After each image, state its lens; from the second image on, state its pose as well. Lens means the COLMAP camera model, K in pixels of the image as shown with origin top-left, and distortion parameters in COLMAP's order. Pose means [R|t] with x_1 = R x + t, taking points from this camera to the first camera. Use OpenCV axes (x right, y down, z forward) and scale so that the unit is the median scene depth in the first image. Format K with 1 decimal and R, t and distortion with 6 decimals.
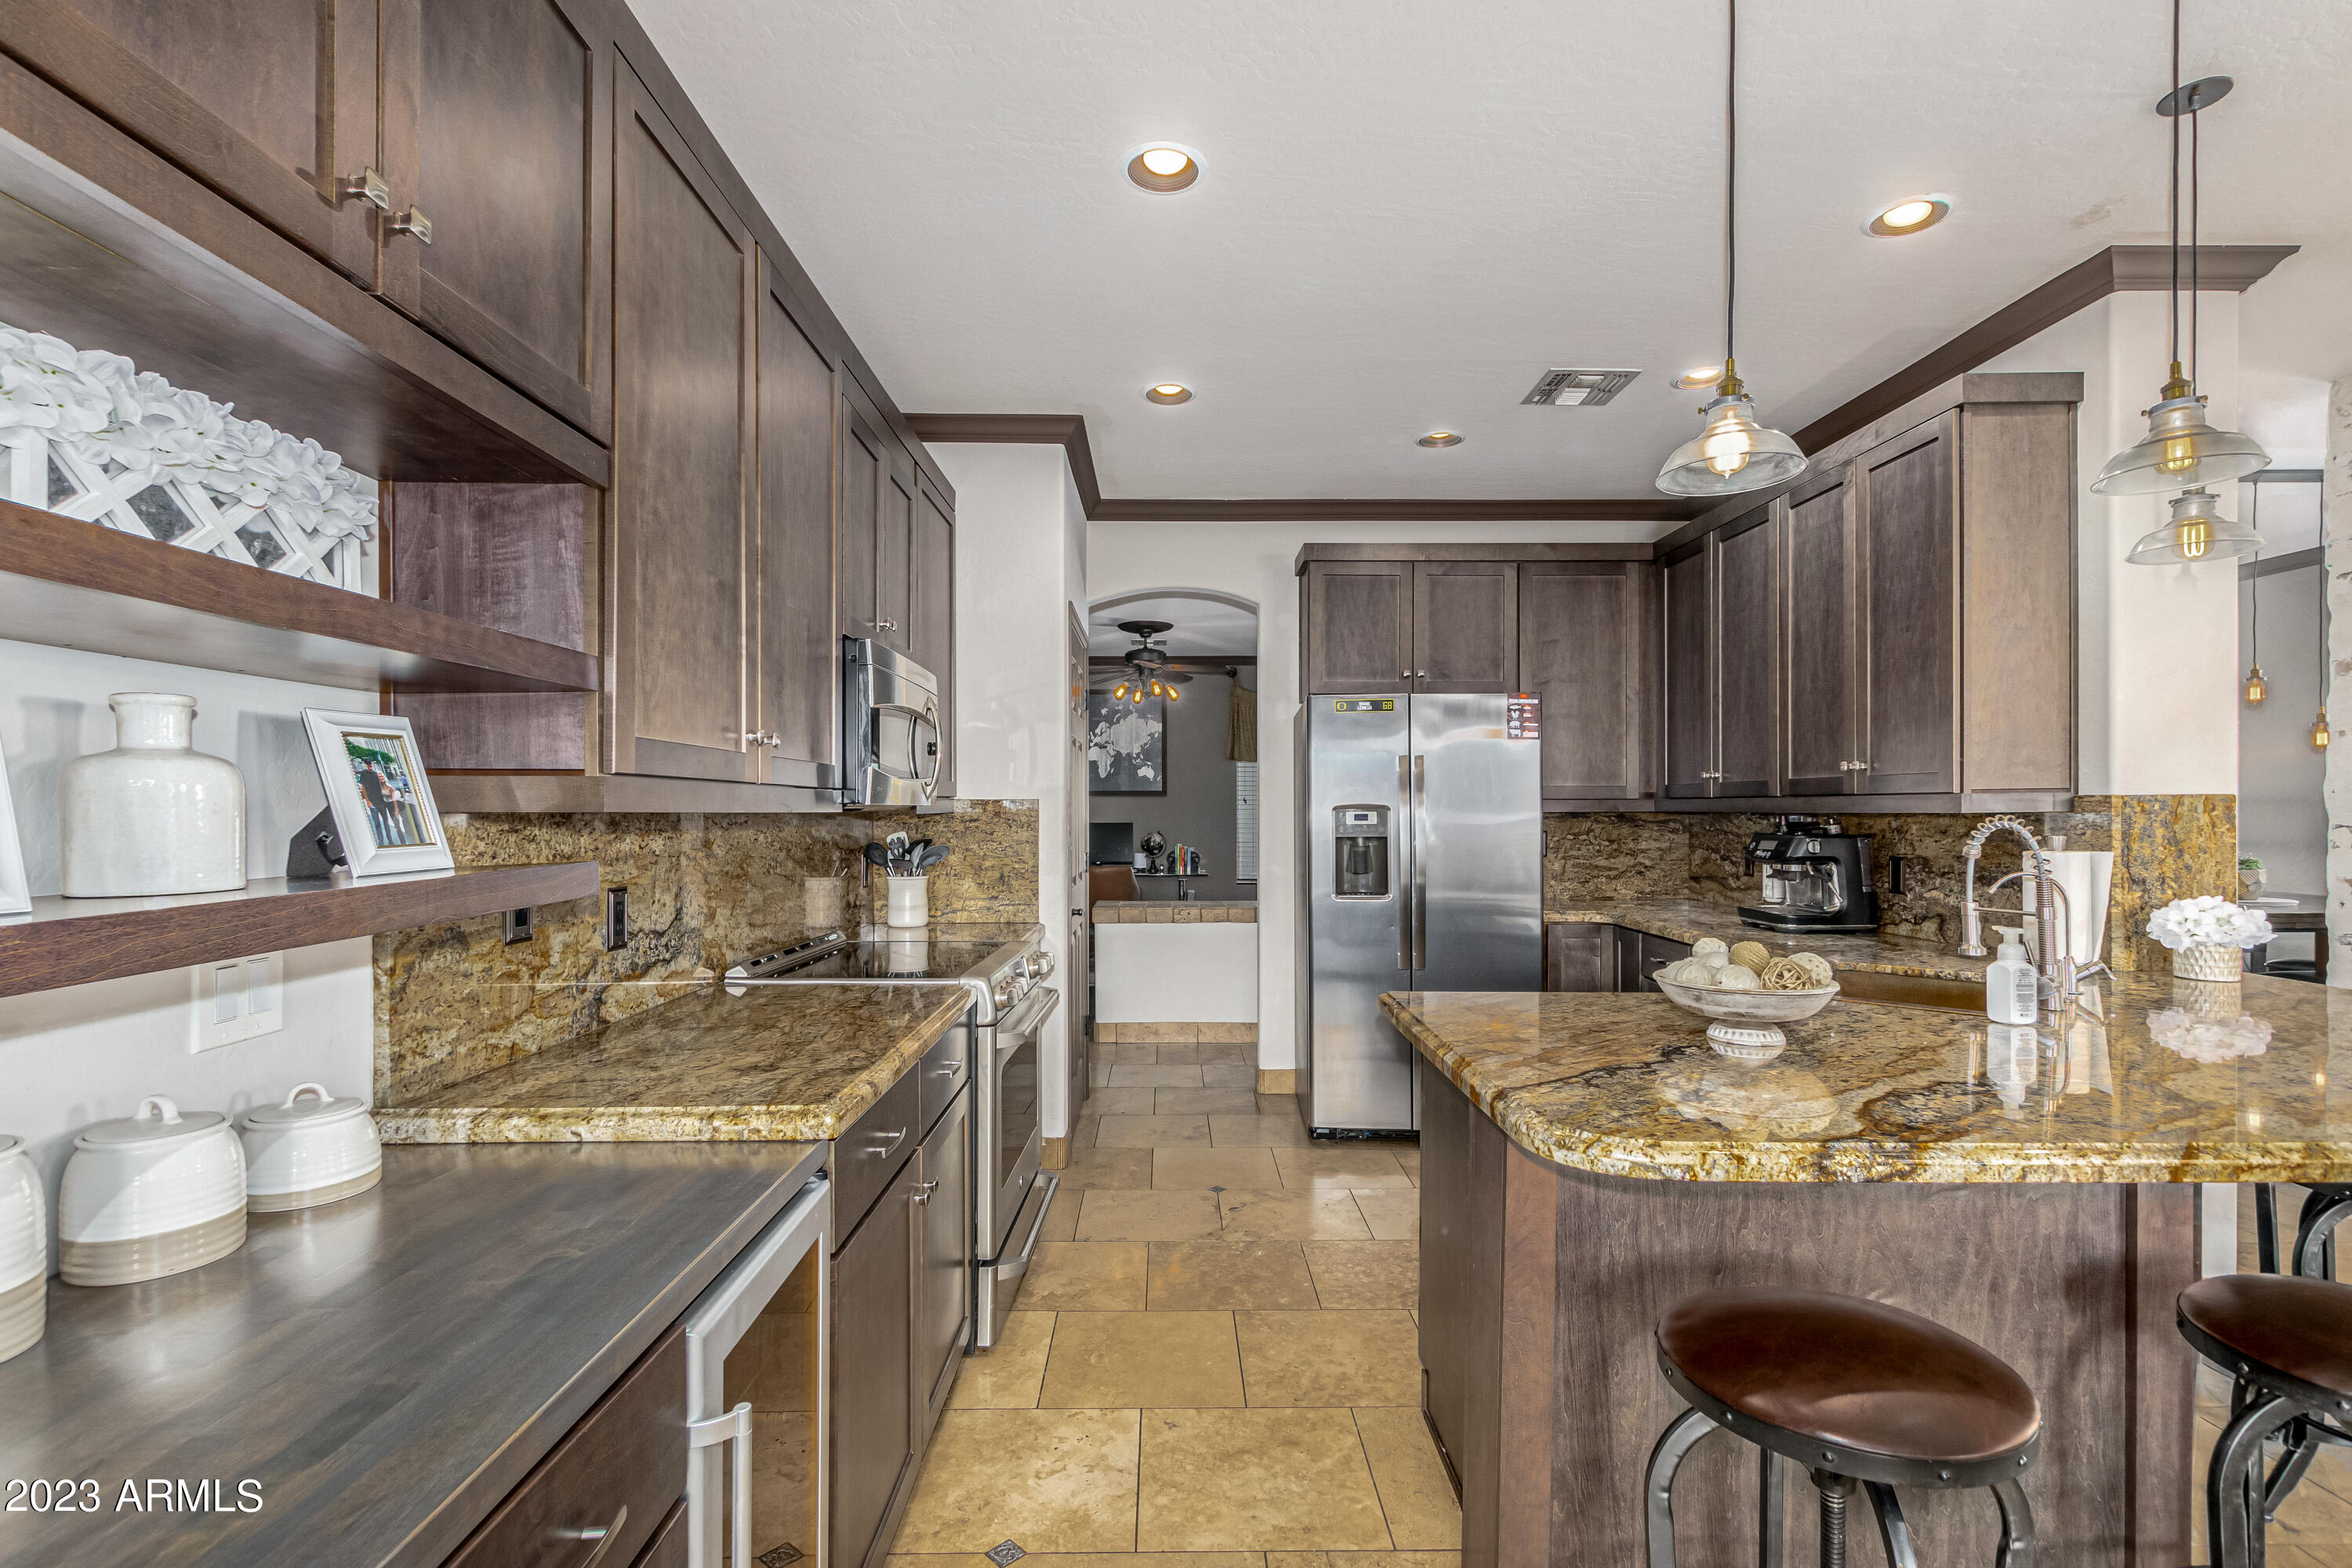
lens RADIAL K [[1092.1, 0, 1173.7], [0, 1092.1, 807.3], [0, 0, 1]] dist [0.000420, 0.000205]
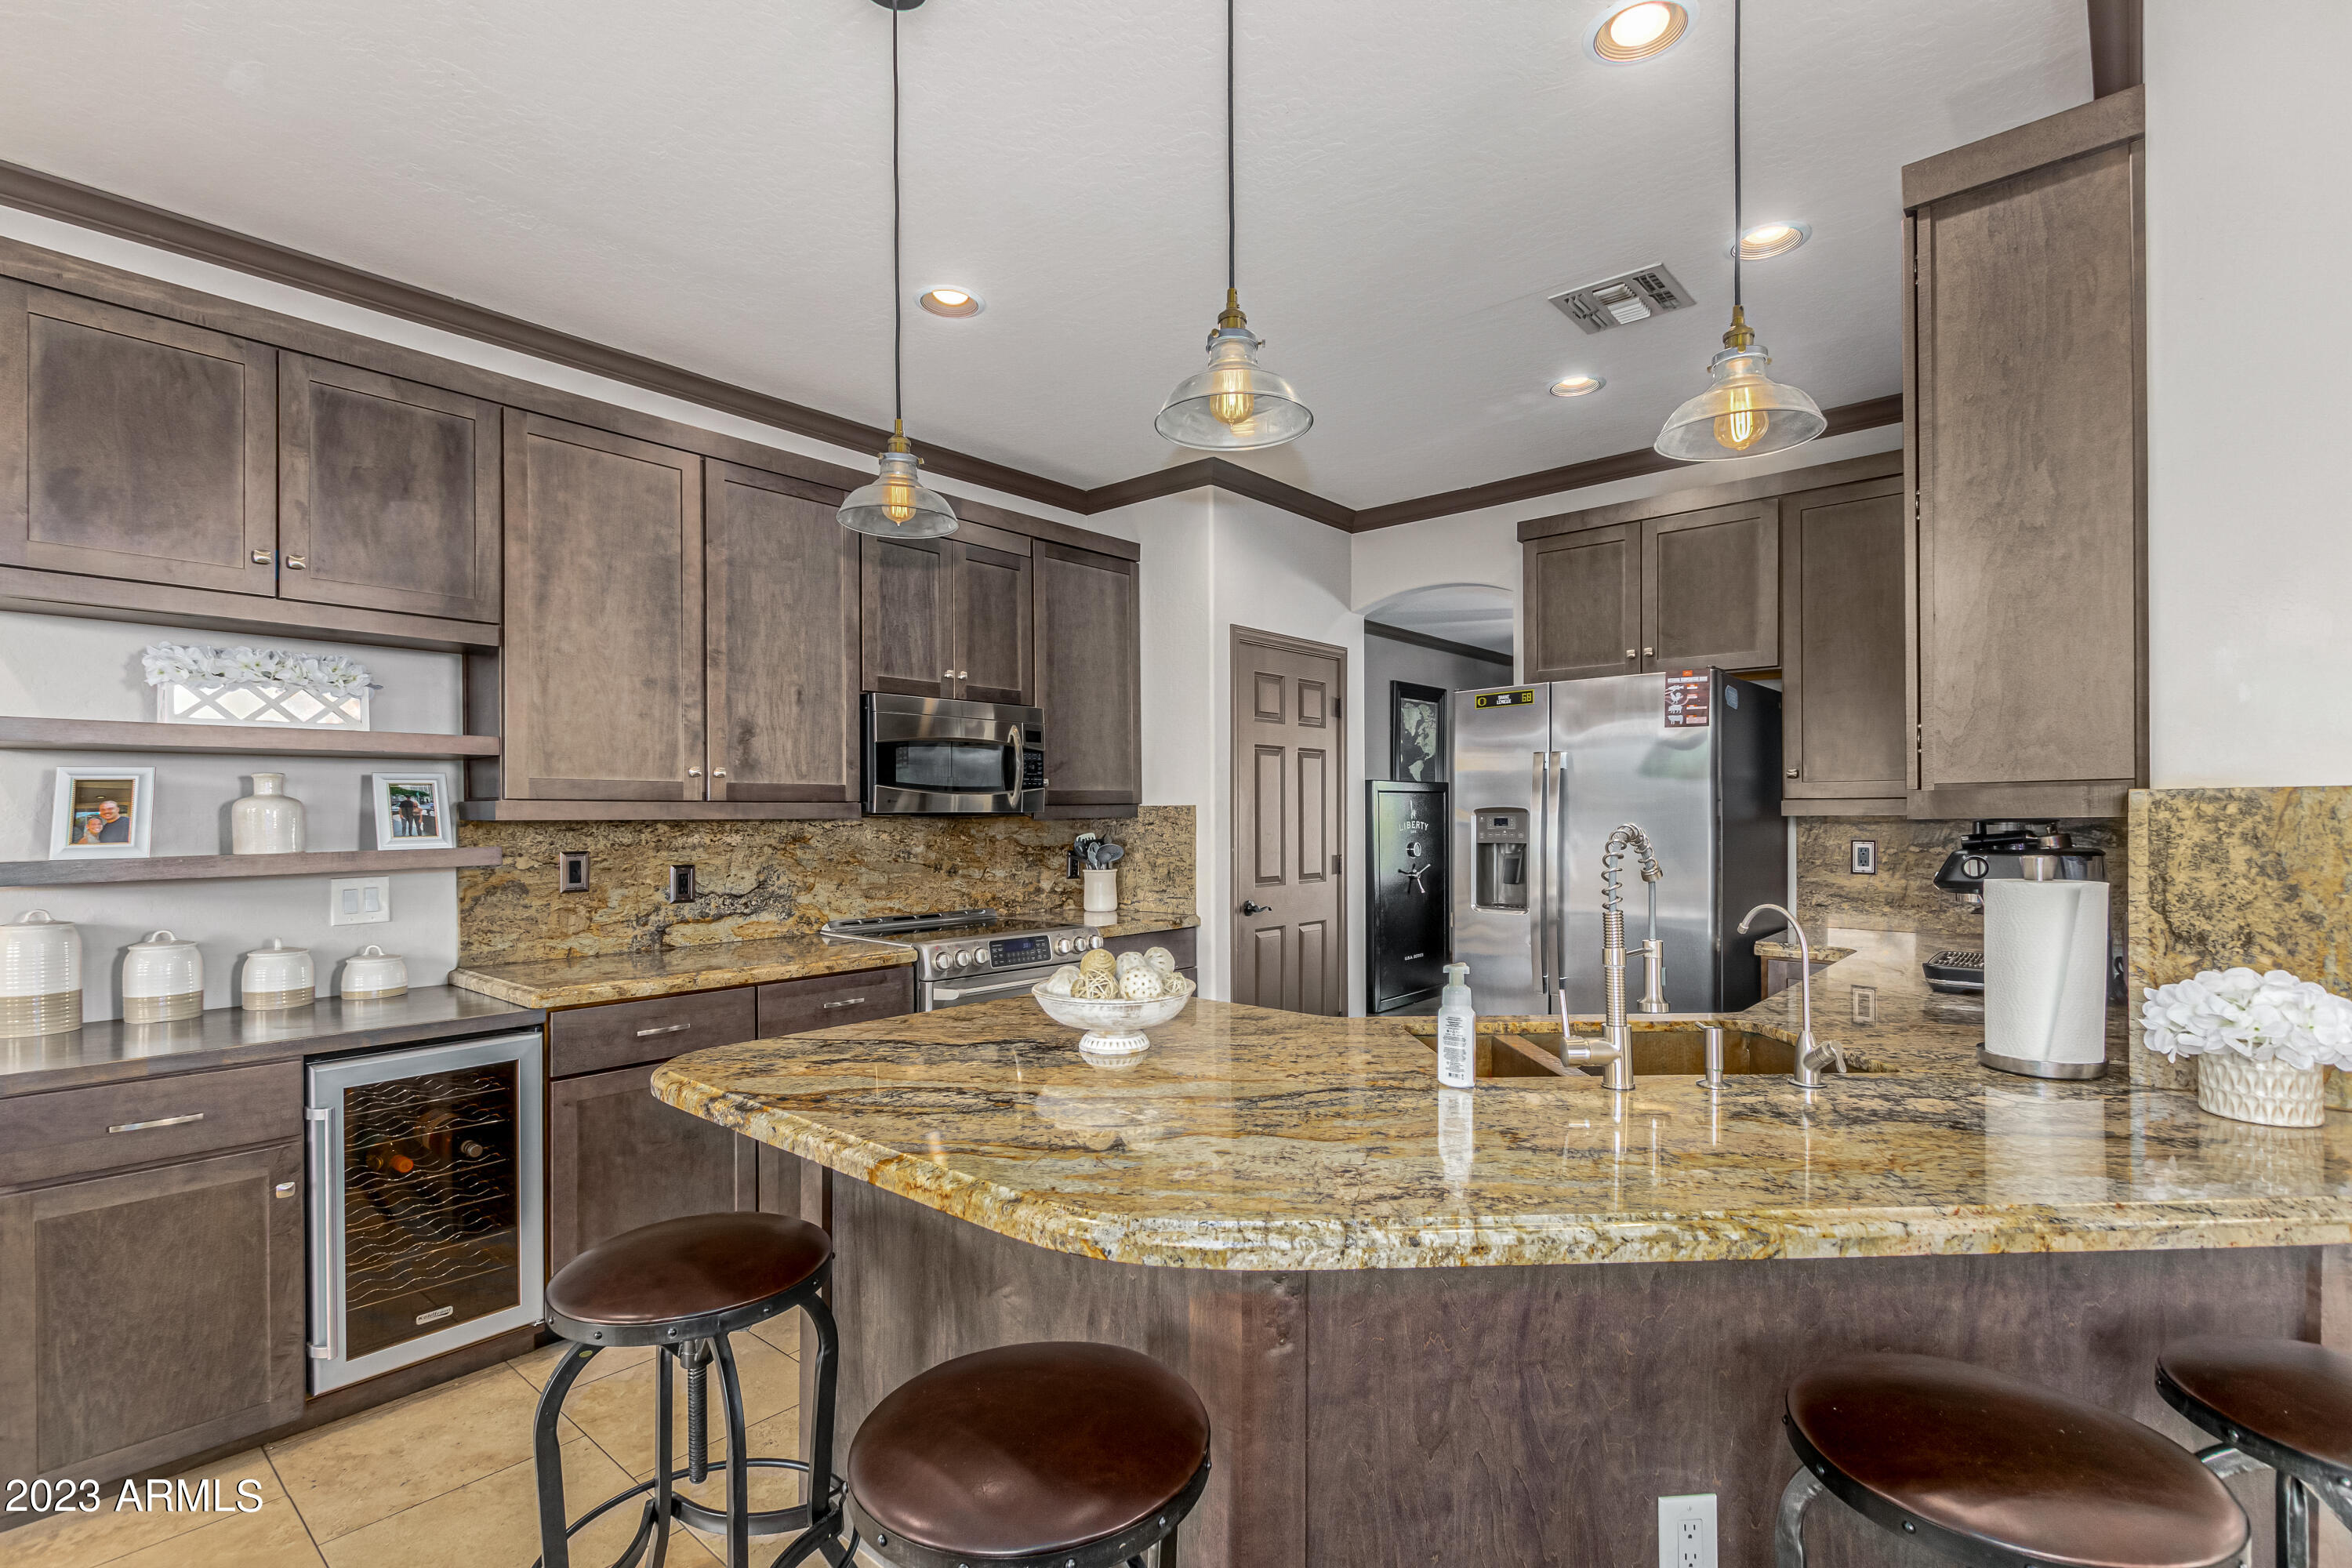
lens RADIAL K [[1093.4, 0, 1168.7], [0, 1093.4, 815.7], [0, 0, 1]] dist [0.002118, -0.000179]
pose [[0.745981, -0.001345, -0.665966, 1.067512], [0.005787, 0.999973, 0.004463, -0.003414], [0.665942, -0.007184, 0.745969, 0.248916]]
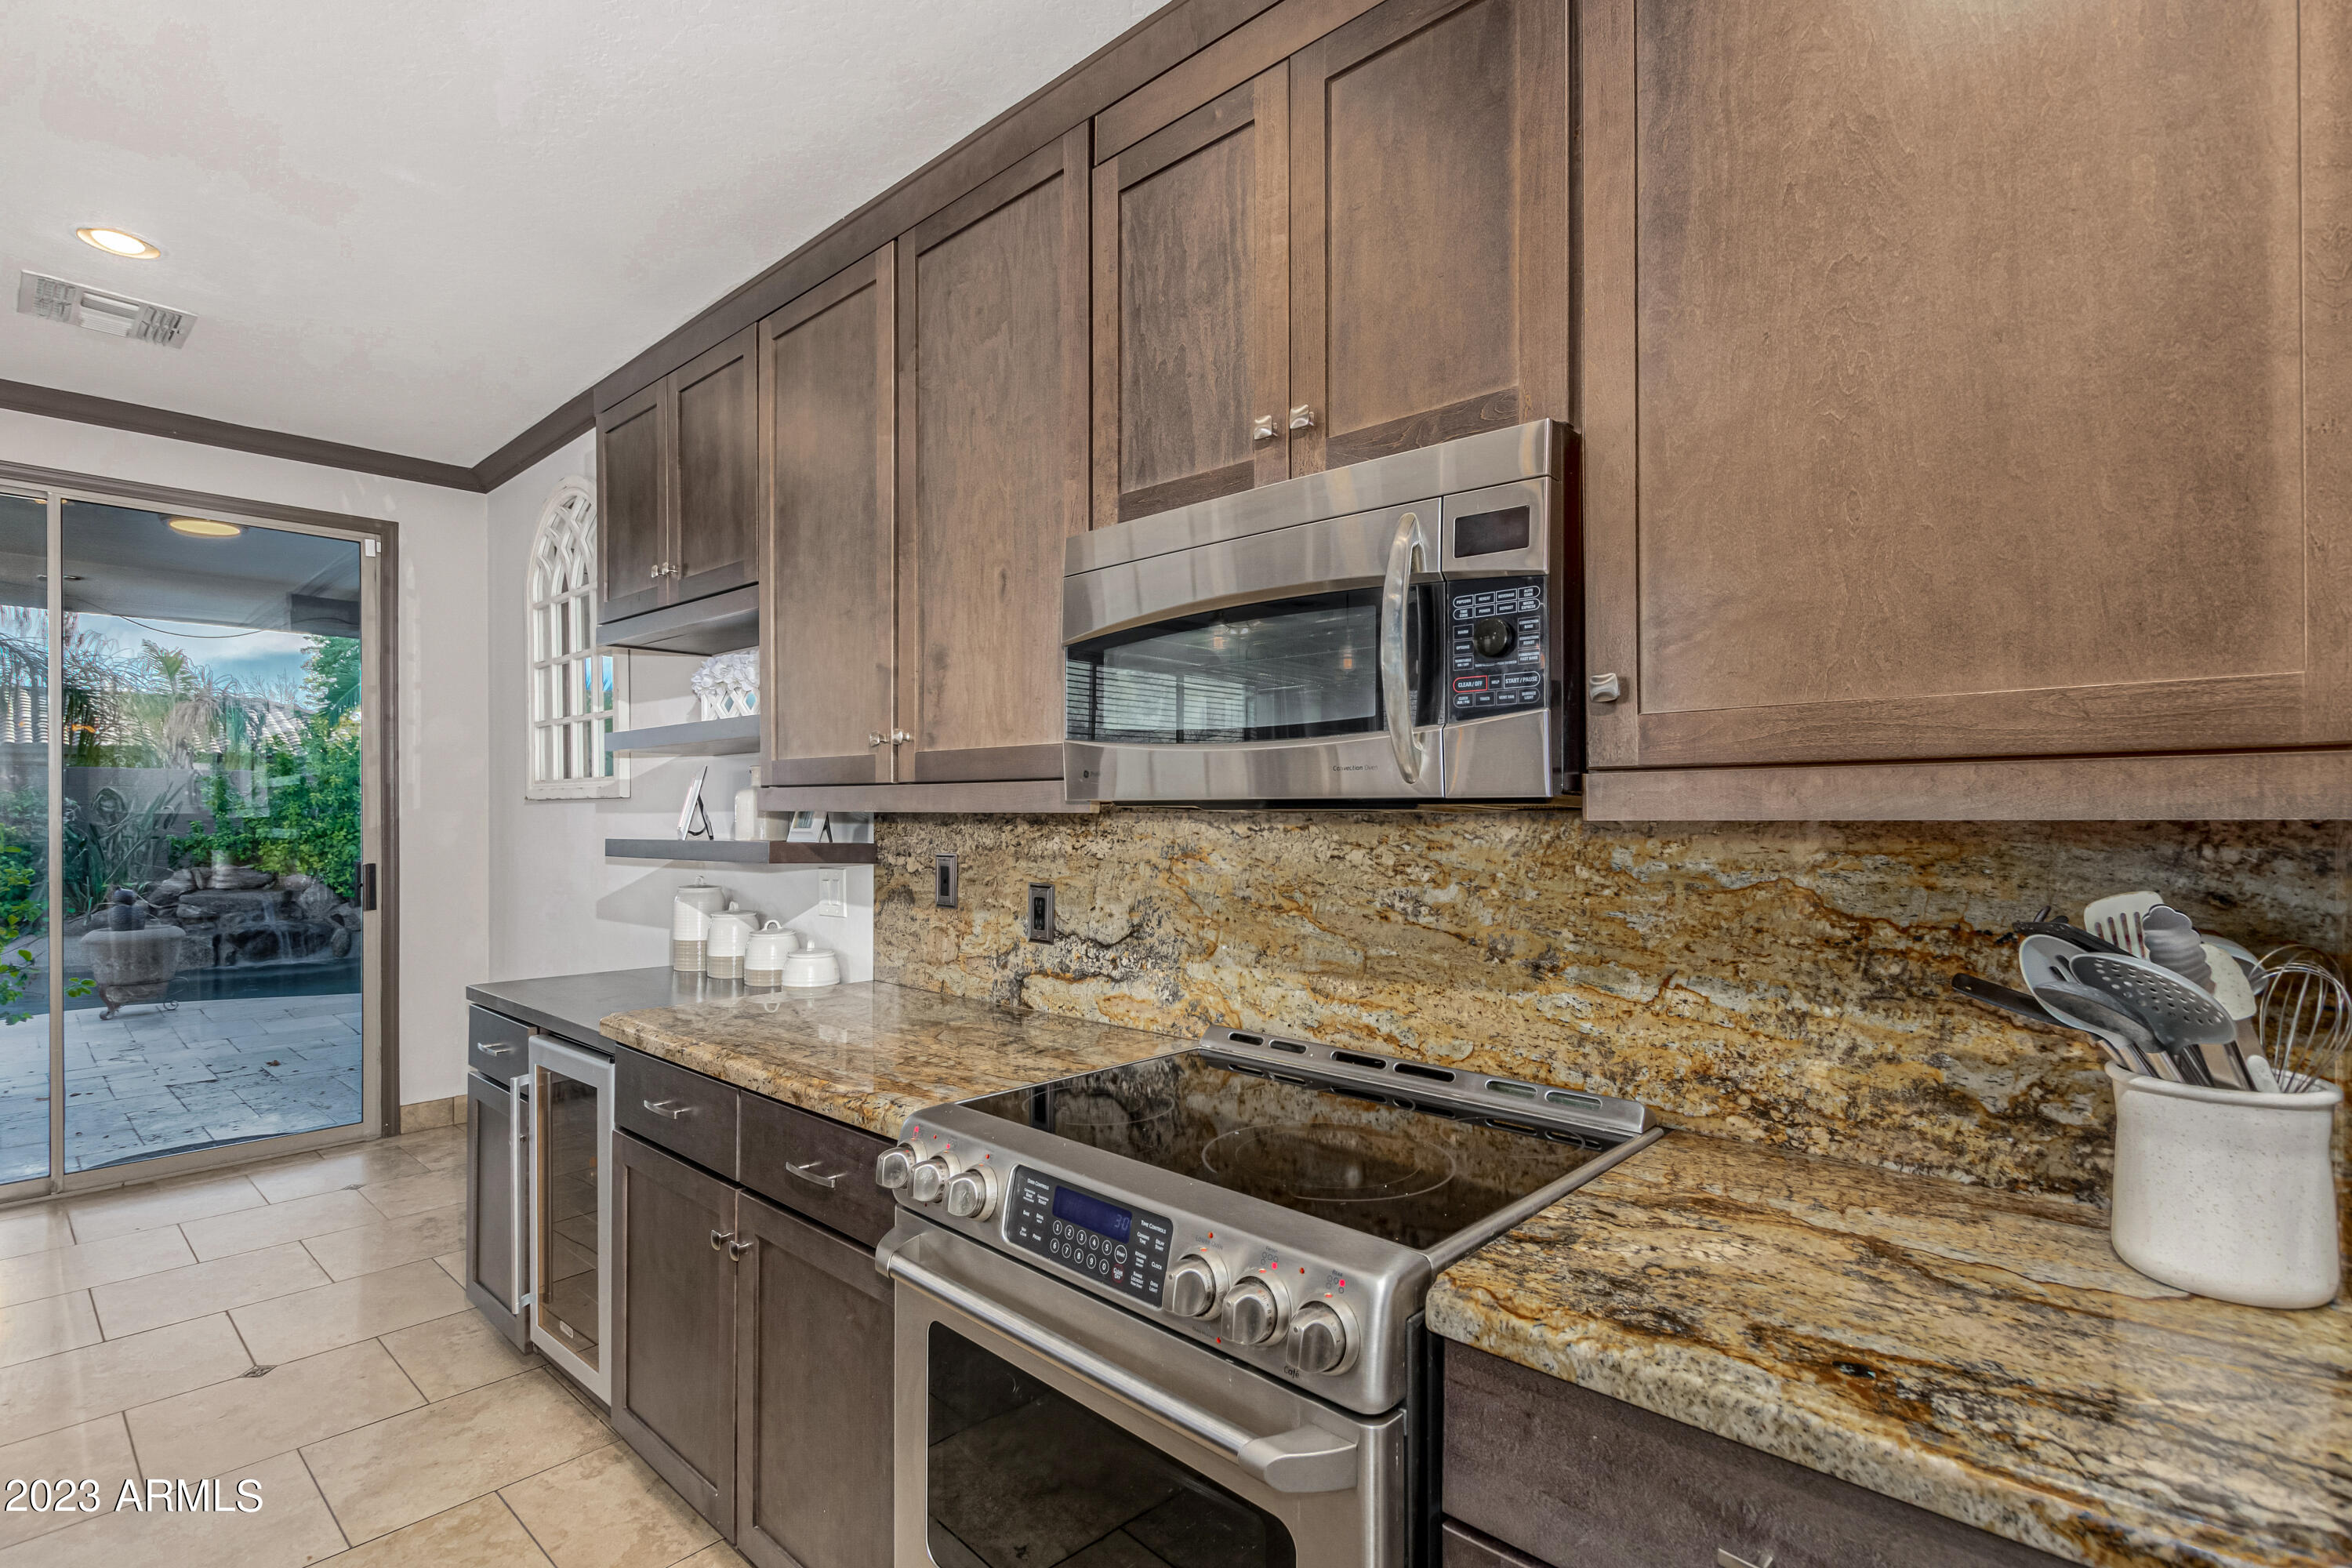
lens RADIAL K [[1093.4, 0, 1168.7], [0, 1093.4, 815.7], [0, 0, 1]] dist [0.002118, -0.000179]
pose [[-0.674840, 0.000304, -0.737964, 0.171575], [-0.000786, 0.999999, 0.001130, 0.006572], [0.737964, 0.001342, -0.674839, 1.703216]]
